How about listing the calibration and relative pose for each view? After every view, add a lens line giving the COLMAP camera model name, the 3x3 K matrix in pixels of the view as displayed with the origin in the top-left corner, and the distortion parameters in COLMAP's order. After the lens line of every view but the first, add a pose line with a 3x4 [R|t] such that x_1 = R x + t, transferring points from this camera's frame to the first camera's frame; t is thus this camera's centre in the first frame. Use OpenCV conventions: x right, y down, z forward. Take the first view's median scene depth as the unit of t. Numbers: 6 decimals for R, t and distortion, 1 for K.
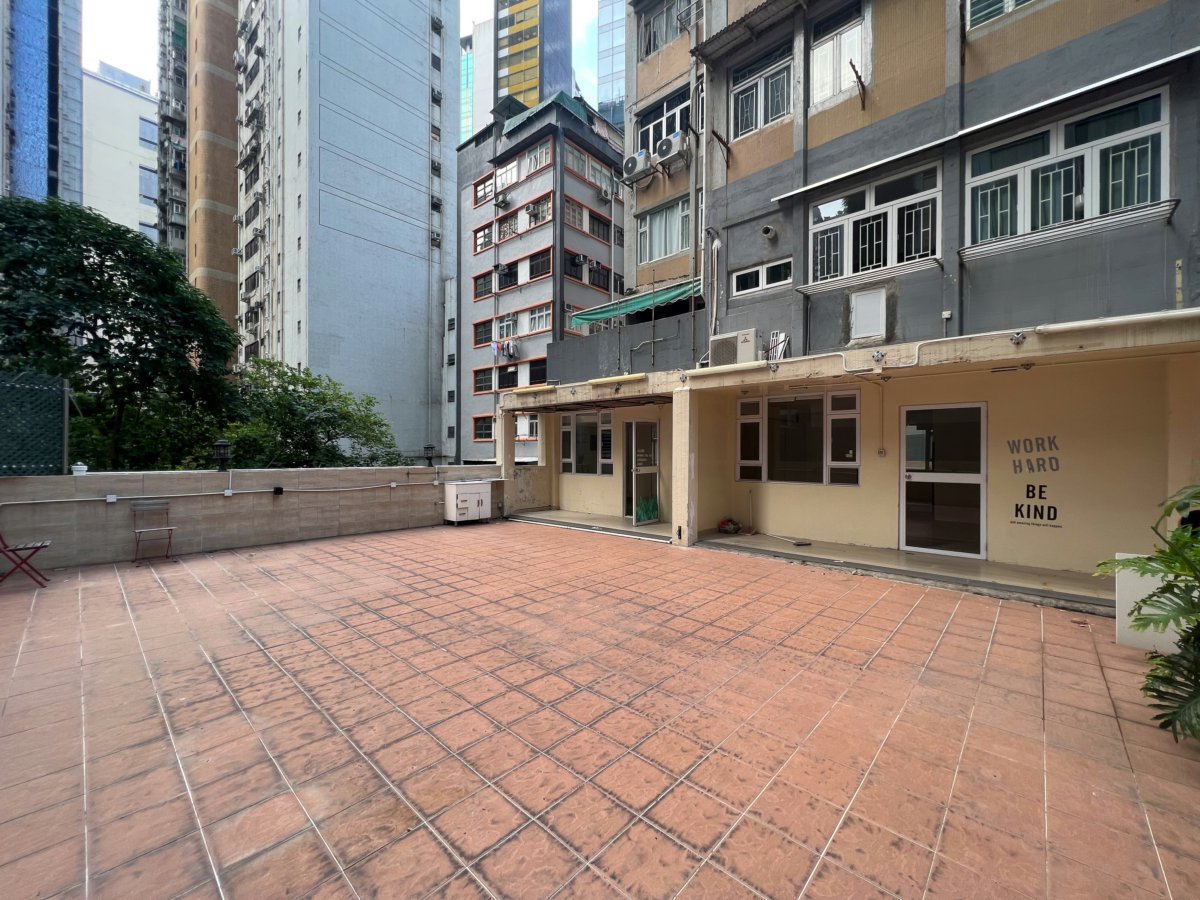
lens RADIAL K [[472.6, 0, 610.3], [0, 472.6, 442.8], [0, 0, 1]] dist [-0.002232, 0.000024]
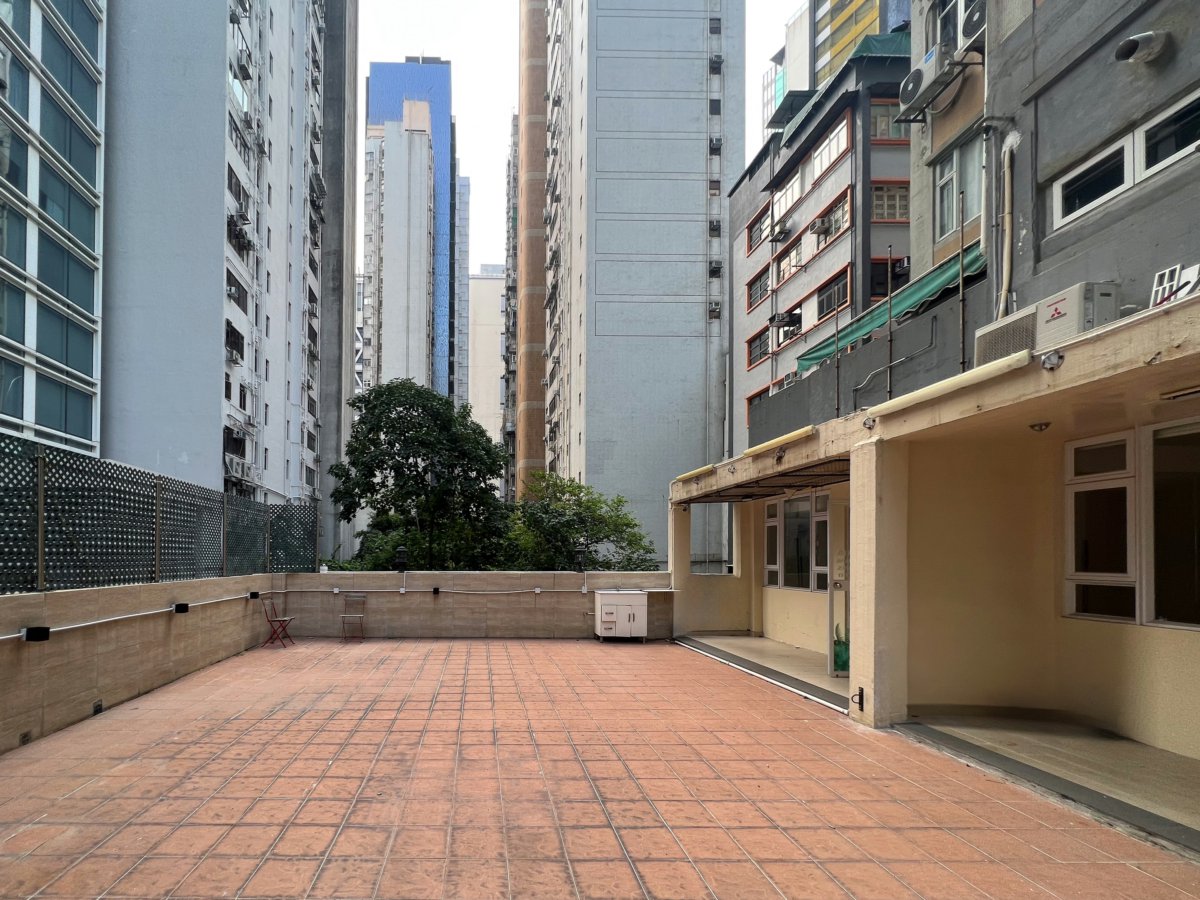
lens RADIAL K [[526.1, 0, 483.9], [0, 526.1, 539.8], [0, 0, 1]] dist [-0.001891, 0.000429]
pose [[0.663441, -0.025939, -0.747778, 0.220505], [0.017098, 0.999664, -0.019507, 0.004104], [0.748033, 0.000156, 0.663662, 0.175043]]
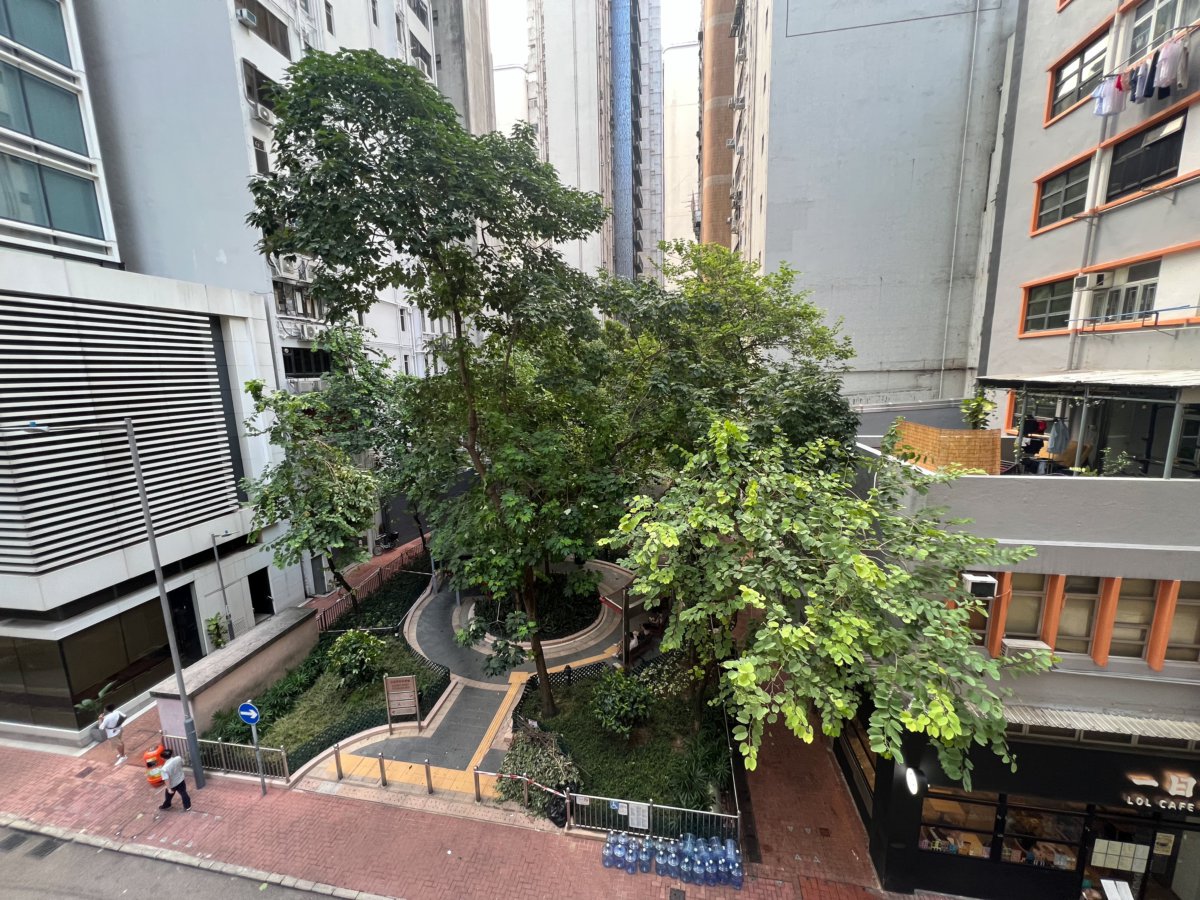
lens RADIAL K [[472.6, 0, 603.5], [0, 472.6, 440.8], [0, 0, 1]] dist [-0.002232, 0.000024]
pose [[0.482665, 0.114278, -0.868317, -0.200300], [0.042643, 0.987208, 0.153629, 0.024578], [0.874766, -0.111179, 0.471618, 1.095129]]
